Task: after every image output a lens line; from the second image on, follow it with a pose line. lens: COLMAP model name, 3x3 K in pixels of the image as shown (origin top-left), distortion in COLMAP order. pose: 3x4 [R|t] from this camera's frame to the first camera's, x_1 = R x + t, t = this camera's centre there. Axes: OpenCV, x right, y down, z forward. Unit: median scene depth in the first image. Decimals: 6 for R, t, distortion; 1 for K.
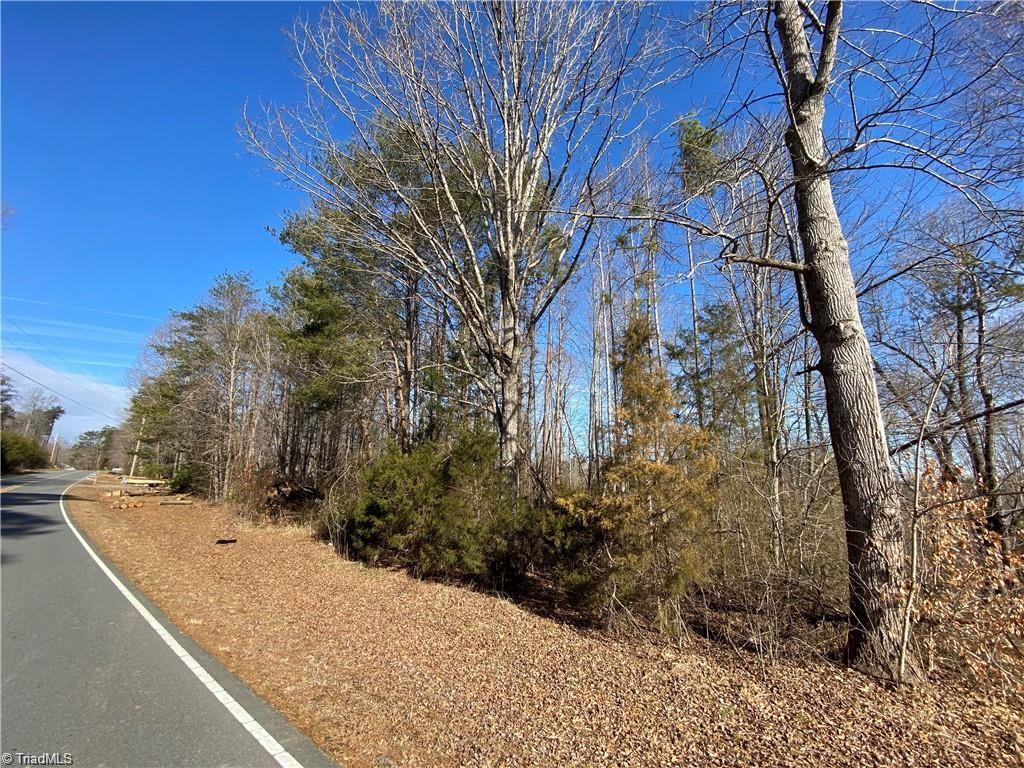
lens RADIAL K [[414.1, 0, 512.0], [0, 414.1, 384.0], [0, 0, 1]] dist [0.017651, -0.017755]
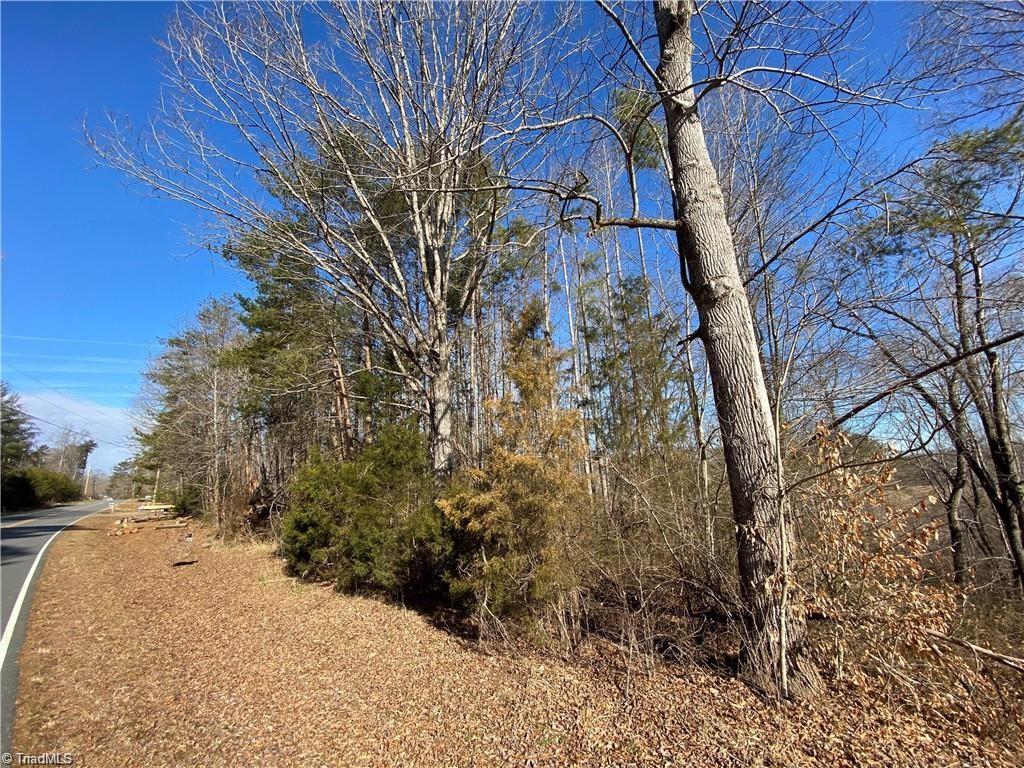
lens RADIAL K [[414.1, 0, 512.0], [0, 414.1, 384.0], [0, 0, 1]] dist [0.017651, -0.017755]
pose [[0.995744, -0.080051, -0.045675, 0.208145], [0.079949, 0.996791, -0.004067, 0.021583], [0.045854, 0.000398, 0.998948, 0.054345]]
